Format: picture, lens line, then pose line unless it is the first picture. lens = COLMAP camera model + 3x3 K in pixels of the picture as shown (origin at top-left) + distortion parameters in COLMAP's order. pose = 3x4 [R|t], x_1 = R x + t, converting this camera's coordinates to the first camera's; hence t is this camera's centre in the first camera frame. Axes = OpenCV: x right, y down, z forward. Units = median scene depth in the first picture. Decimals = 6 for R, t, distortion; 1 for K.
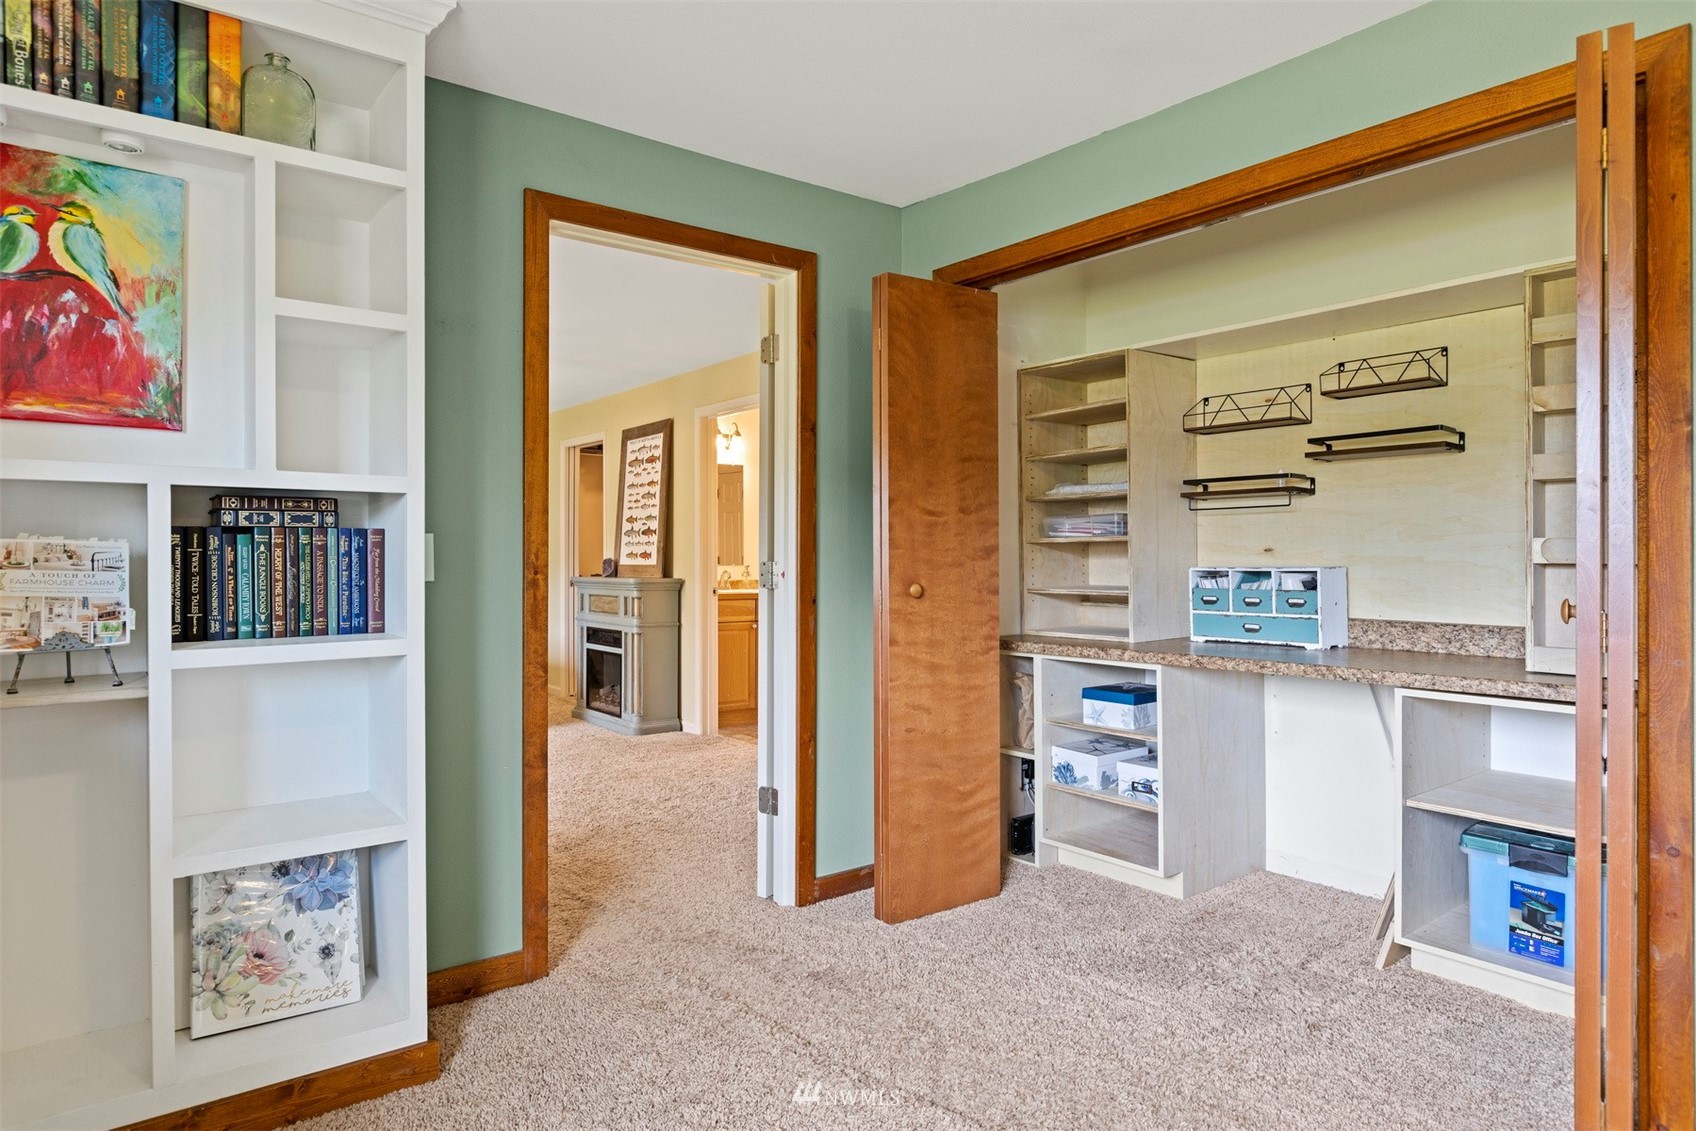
lens RADIAL K [[1007.2, 0, 846.8], [0, 1007.2, 552.9], [0, 0, 1]] dist [0.002323, -0.001459]
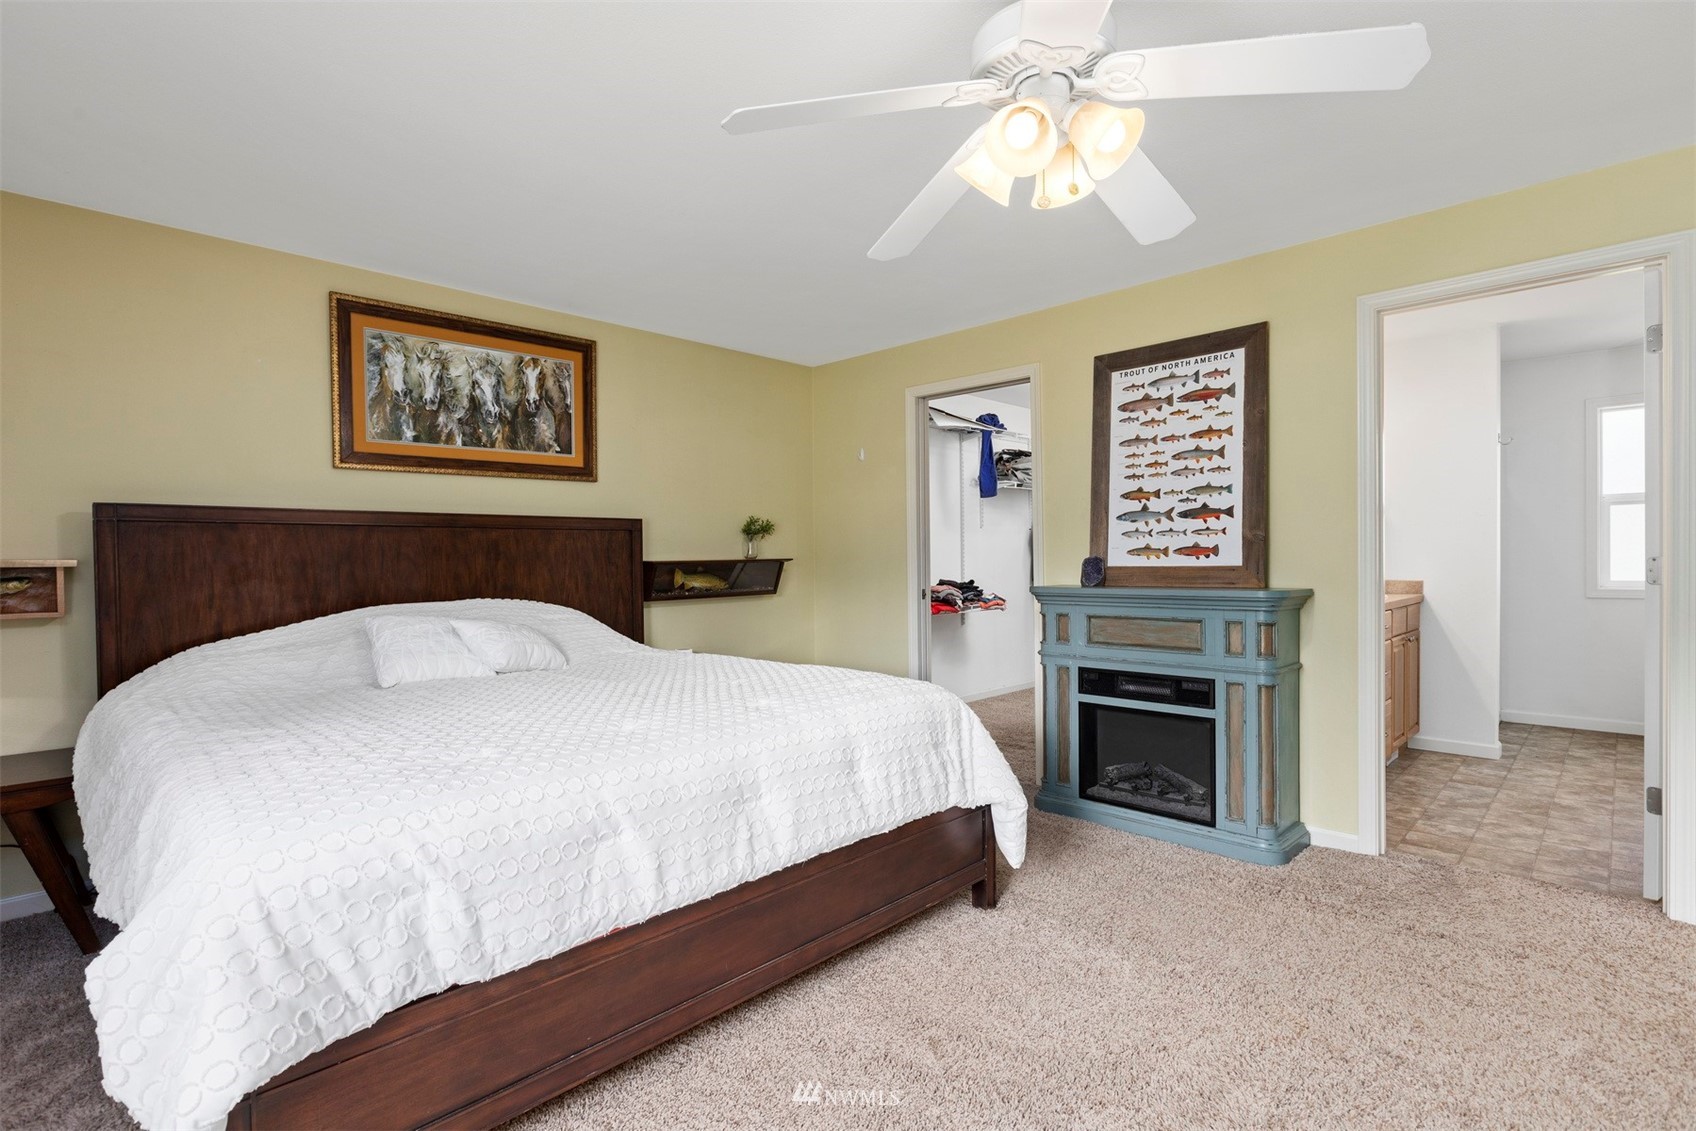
lens RADIAL K [[823.8, 0, 845.9], [0, 823.8, 567.2], [0, 0, 1]] dist [0.002516, 0.000147]
pose [[0.991997, -0.011871, 0.125704, -1.495774], [0.009831, 0.999810, 0.016837, 0.005935], [-0.125880, -0.015466, 0.991925, 1.663380]]
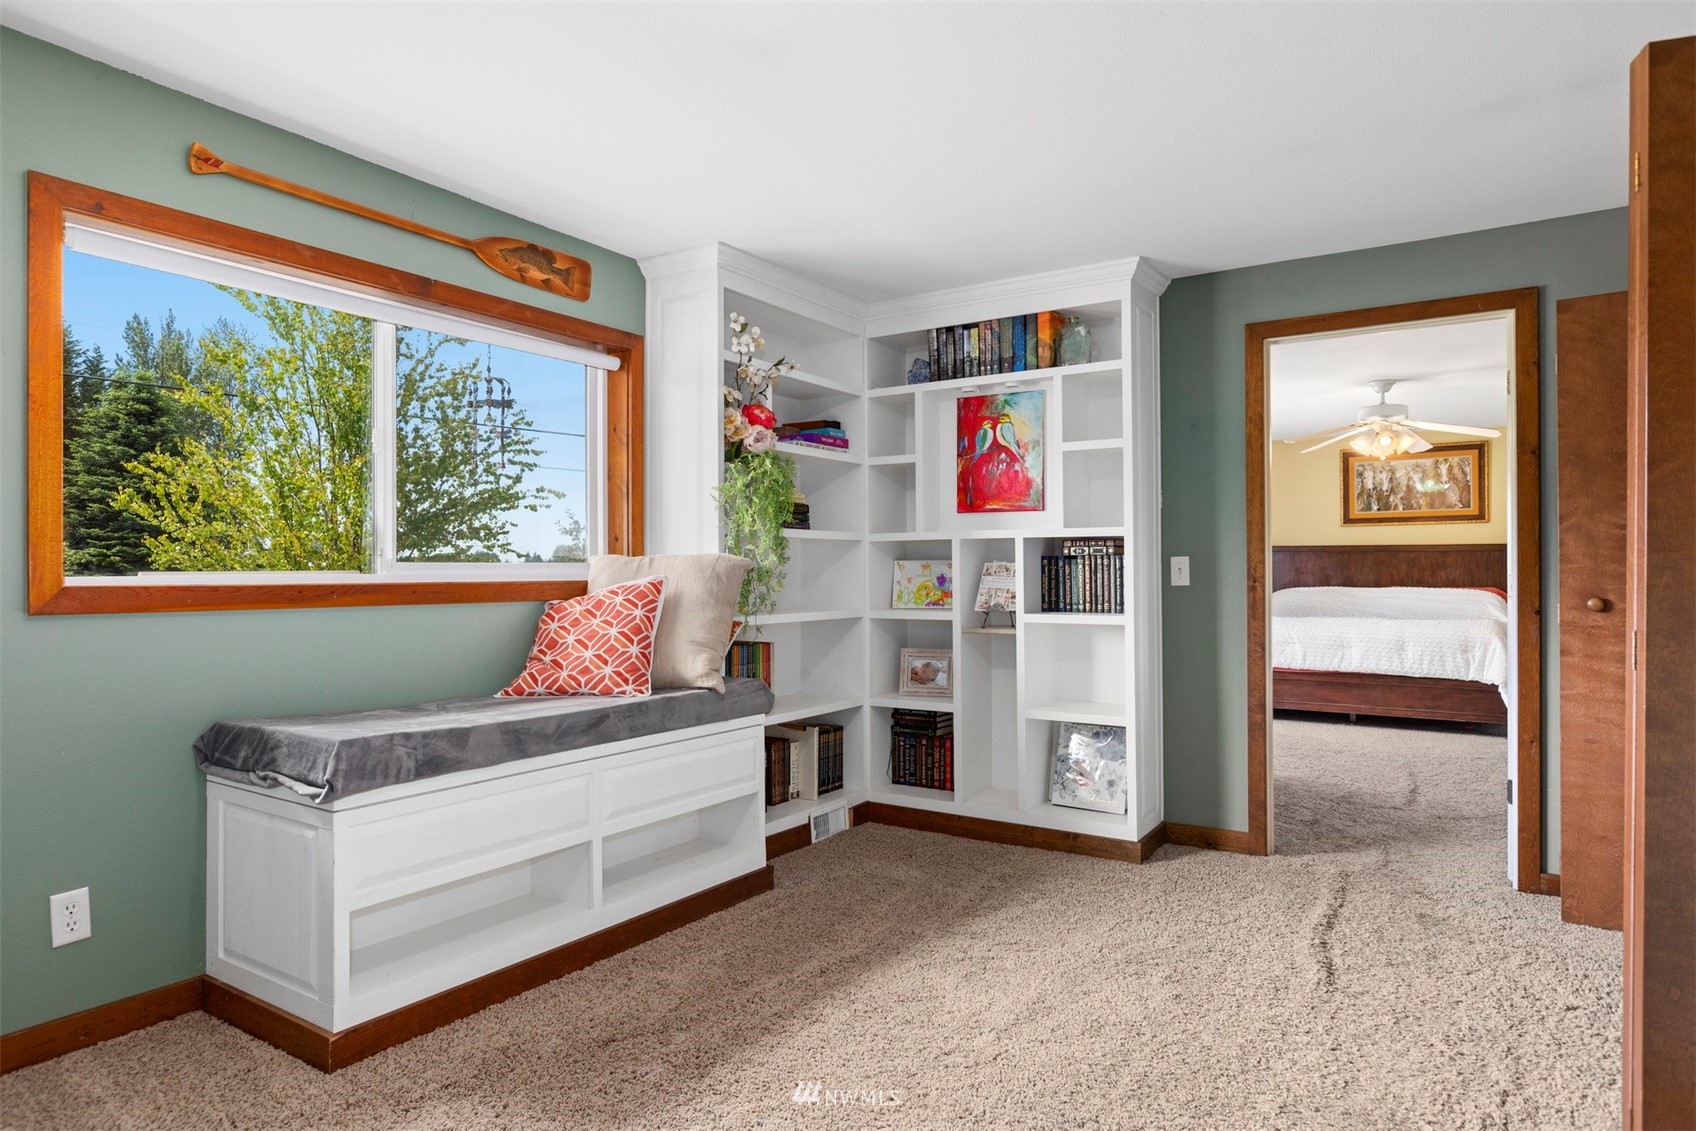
lens RADIAL K [[1007.2, 0, 844.0], [0, 1007.2, 567.6], [0, 0, 1]] dist [0.002323, -0.001459]
pose [[0.325635, 0.000166, -0.945495, 1.081348], [0.006031, 0.999979, 0.002253, -0.008845], [0.945476, -0.006436, 0.325628, -0.066472]]
